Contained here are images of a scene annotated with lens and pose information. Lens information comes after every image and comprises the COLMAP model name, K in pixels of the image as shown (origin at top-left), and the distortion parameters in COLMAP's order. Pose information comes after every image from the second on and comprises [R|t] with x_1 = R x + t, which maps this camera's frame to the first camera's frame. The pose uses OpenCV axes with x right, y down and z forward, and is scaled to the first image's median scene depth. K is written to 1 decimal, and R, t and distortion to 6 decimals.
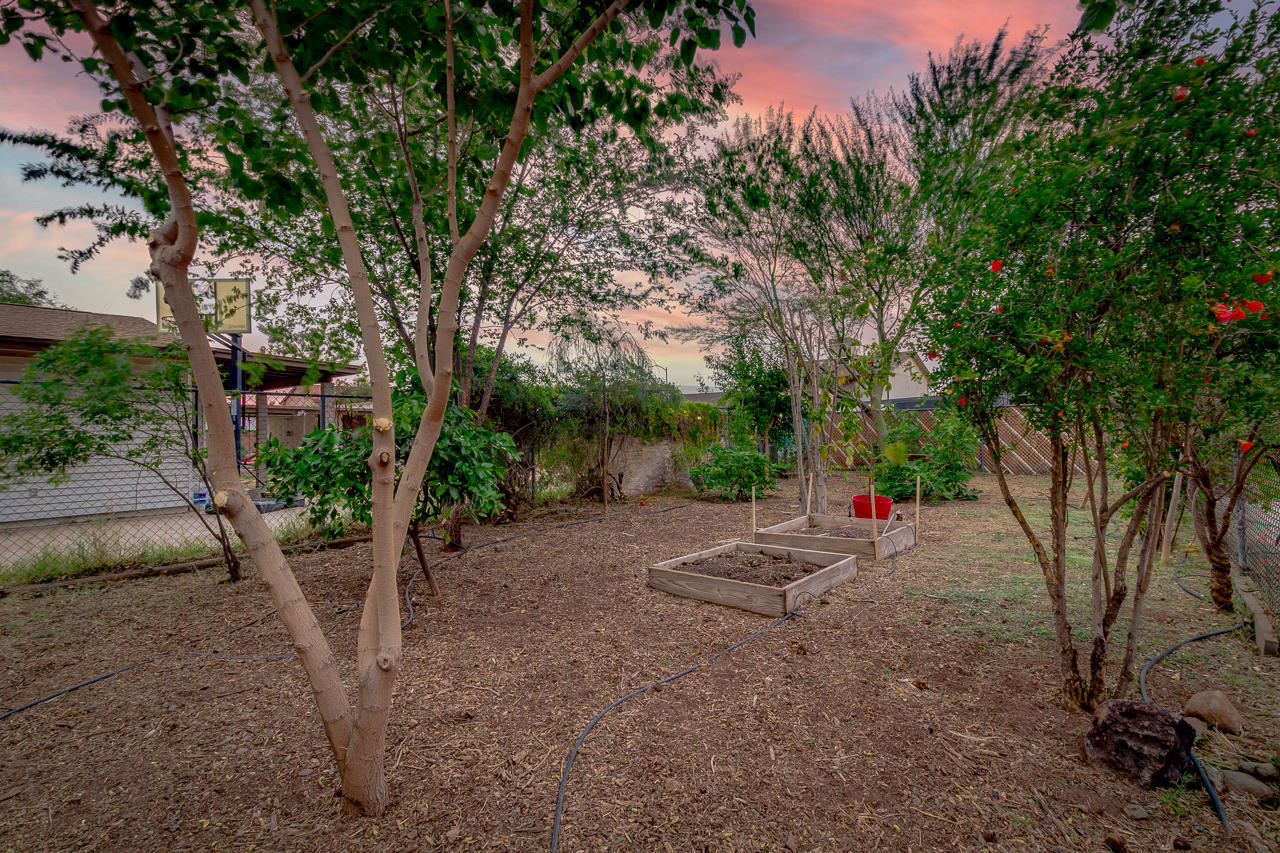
lens RADIAL K [[626.2, 0, 643.1], [0, 626.2, 431.9], [0, 0, 1]] dist [0.001242, 0.000089]
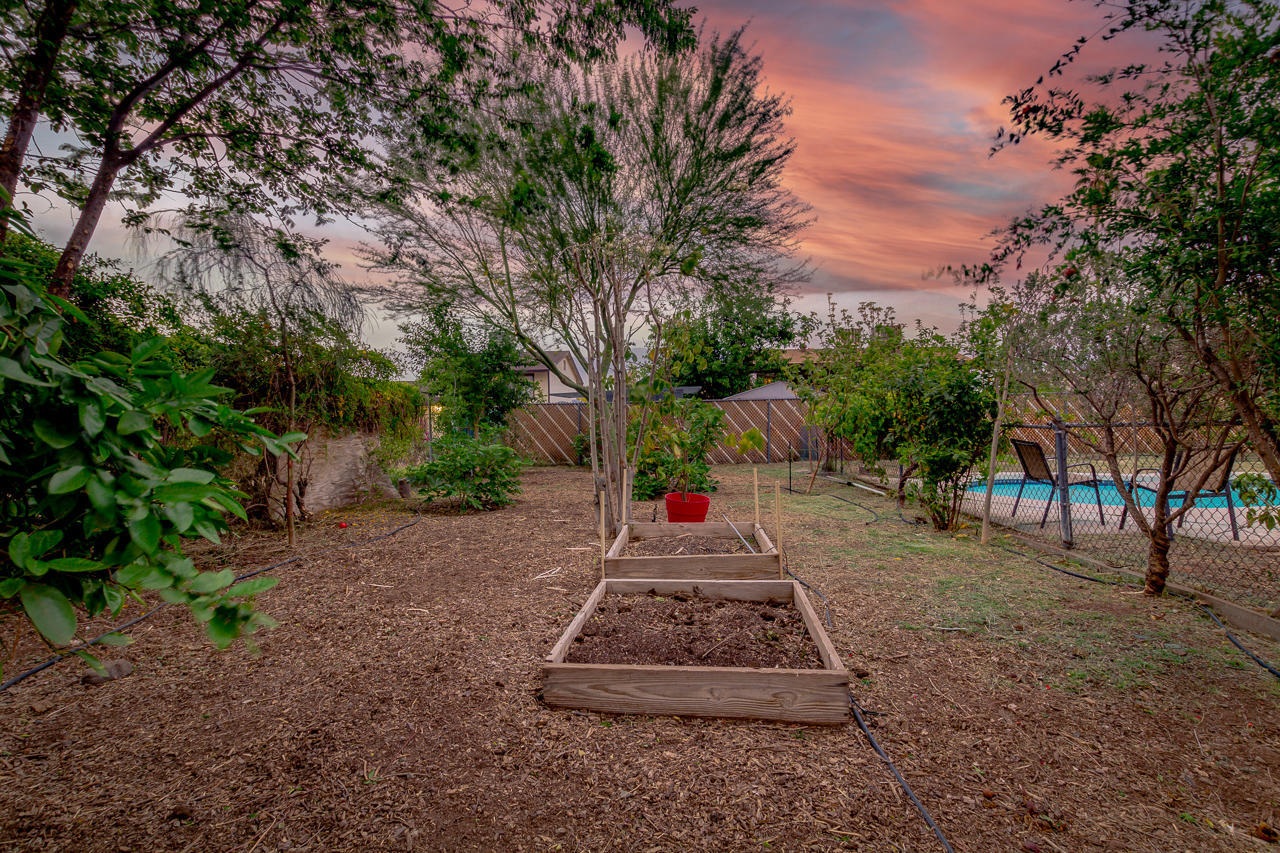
lens RADIAL K [[576.1, 0, 626.0], [0, 576.1, 430.3], [0, 0, 1]] dist [0.003092, 0.000267]
pose [[0.808761, 0.005192, 0.588115, -0.119197], [-0.003174, 0.999985, -0.004462, 0.016253], [-0.588129, 0.001742, 0.808765, 0.332763]]
